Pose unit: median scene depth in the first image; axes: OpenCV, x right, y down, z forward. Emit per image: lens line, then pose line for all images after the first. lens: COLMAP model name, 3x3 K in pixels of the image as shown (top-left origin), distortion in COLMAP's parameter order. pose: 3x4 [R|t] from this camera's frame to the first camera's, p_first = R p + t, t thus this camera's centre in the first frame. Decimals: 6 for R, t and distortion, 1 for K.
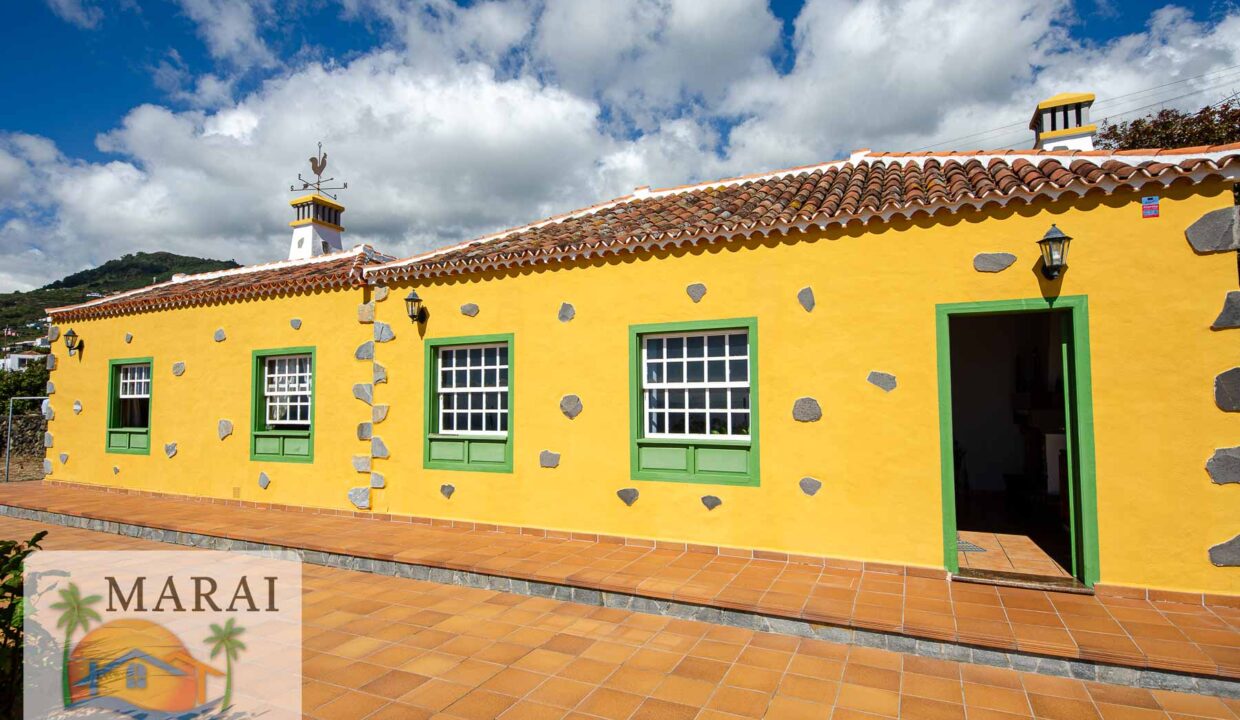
lens RADIAL K [[591.3, 0, 620.0], [0, 591.3, 360.0], [0, 0, 1]] dist [-0.038004, -0.000280]
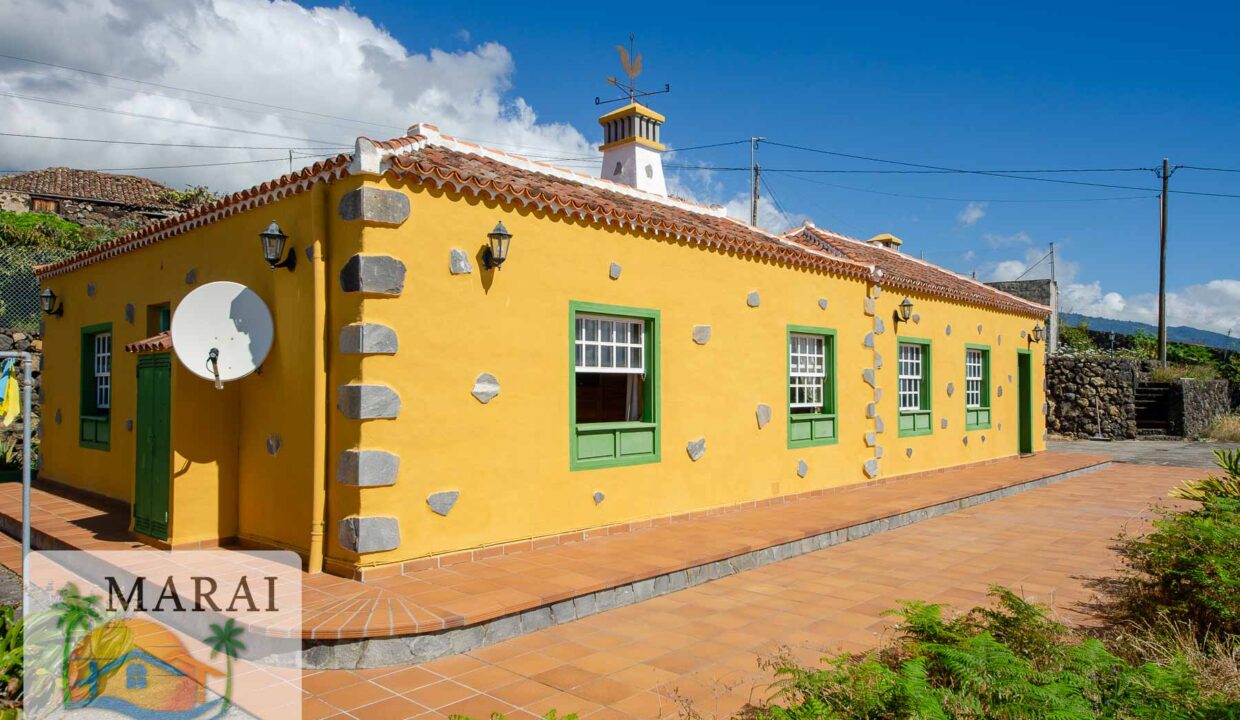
lens RADIAL K [[885.0, 0, 620.0], [0, 885.0, 360.0], [0, 0, 1]] dist [-0.003797, -0.003285]
pose [[0.316570, 0.039412, 0.947750, -1.763397], [-0.072615, 0.997211, -0.017214, 0.069856], [-0.945786, -0.063372, 0.318549, 0.724545]]
